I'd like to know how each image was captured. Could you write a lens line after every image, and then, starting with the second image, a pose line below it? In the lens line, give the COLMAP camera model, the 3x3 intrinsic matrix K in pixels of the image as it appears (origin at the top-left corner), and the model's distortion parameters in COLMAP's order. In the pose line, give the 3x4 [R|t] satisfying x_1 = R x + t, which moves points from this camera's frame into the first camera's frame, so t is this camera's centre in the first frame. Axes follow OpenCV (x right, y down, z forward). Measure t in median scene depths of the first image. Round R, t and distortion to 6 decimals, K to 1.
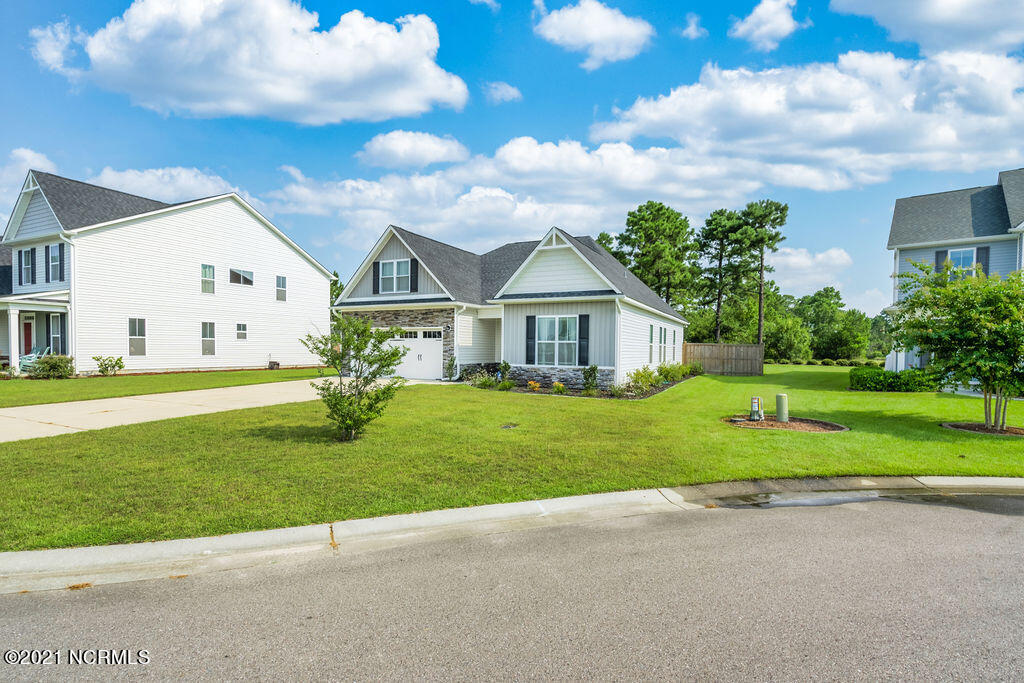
lens RADIAL K [[468.3, 0, 512.0], [0, 468.3, 341.5], [0, 0, 1]] dist [0.000846, -0.000006]
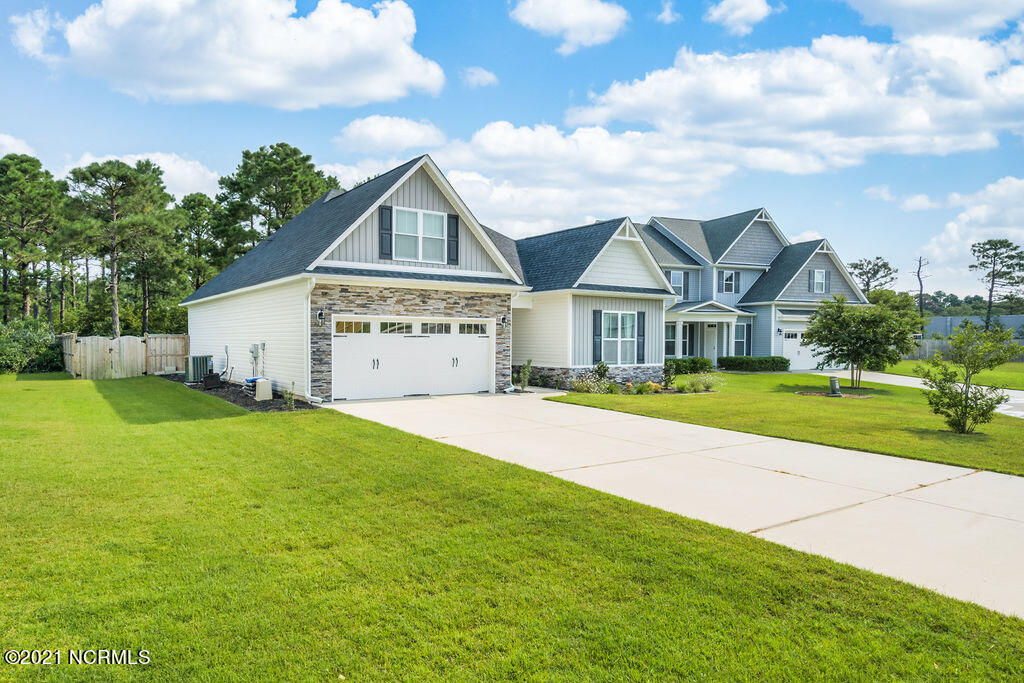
lens RADIAL K [[676.5, 0, 485.6], [0, 676.5, 370.2], [0, 0, 1]] dist [-0.005676, -0.000934]
pose [[0.488587, -0.042765, 0.871466, -1.051447], [-0.006539, 0.998591, 0.052669, -0.006393], [-0.872490, -0.031431, 0.487619, 0.491088]]
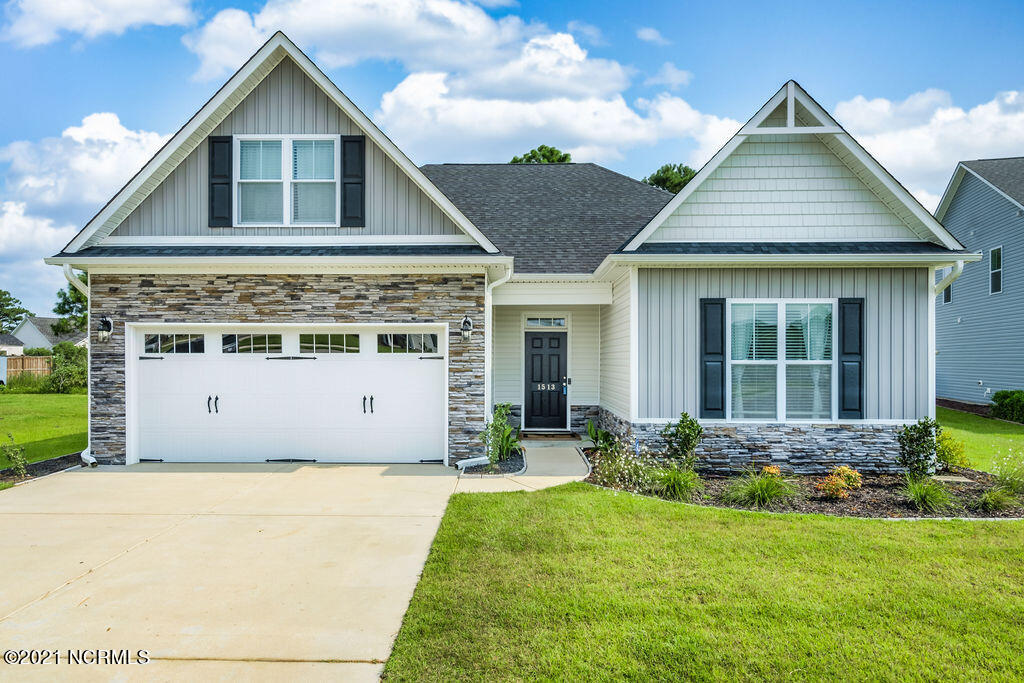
lens RADIAL K [[560.9, 0, 516.1], [0, 560.9, 357.5], [0, 0, 1]] dist [0.002082, 0.000119]
pose [[0.909382, -0.005182, 0.415929, -0.280838], [0.001054, 0.999948, 0.010154, -0.007721], [-0.415960, -0.008795, 0.909340, 0.555119]]
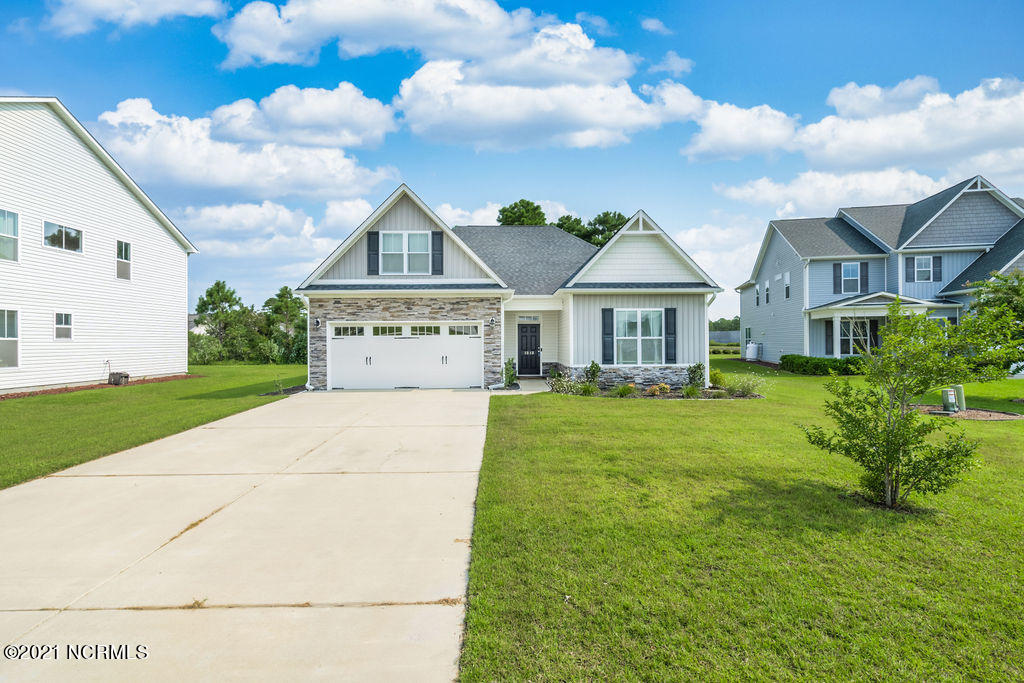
lens RADIAL K [[481.4, 0, 512.0], [0, 481.4, 341.5], [0, 0, 1]] dist [-0.008023, -0.000252]
pose [[0.895168, -0.011441, 0.445583, -0.459646], [0.008288, 0.999925, 0.009024, -0.002542], [-0.445653, -0.004386, 0.895195, 0.243715]]
